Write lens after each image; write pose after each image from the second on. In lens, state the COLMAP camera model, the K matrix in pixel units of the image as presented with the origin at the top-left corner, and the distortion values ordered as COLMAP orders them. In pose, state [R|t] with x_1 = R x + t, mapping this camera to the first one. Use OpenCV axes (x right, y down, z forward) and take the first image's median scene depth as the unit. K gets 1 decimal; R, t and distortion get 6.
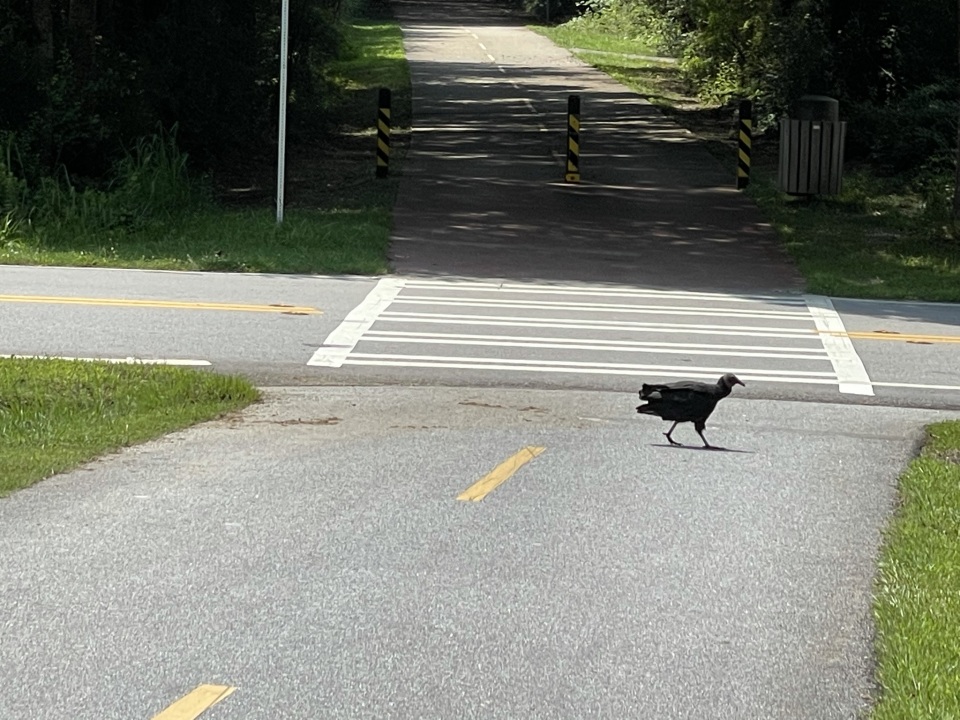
lens RADIAL K [[4100.8, 0, 480.0], [0, 4100.8, 360.0], [0, 0, 1]] dist [0.029300, 1.072254]
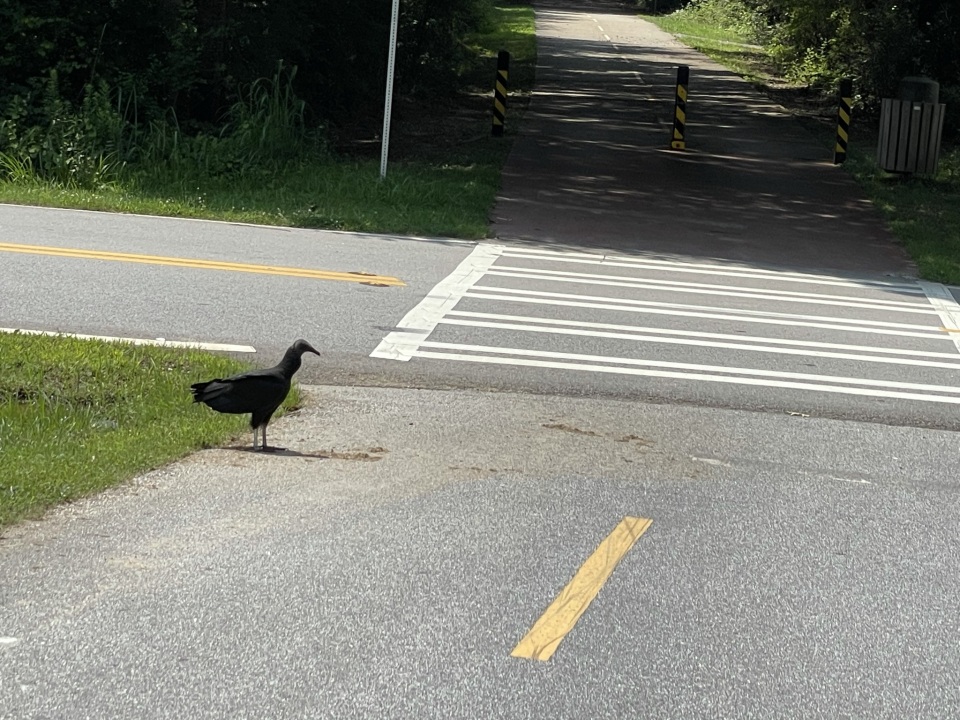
lens RADIAL K [[3021.2, 0, 480.0], [0, 3021.2, 360.0], [0, 0, 1]] dist [0.074745, 0.432353]
pose [[0.998065, 0.051963, -0.034157, 0.001355], [-0.050898, 0.998212, 0.031344, -0.012502], [0.035724, -0.029545, 0.998925, 0.249072]]
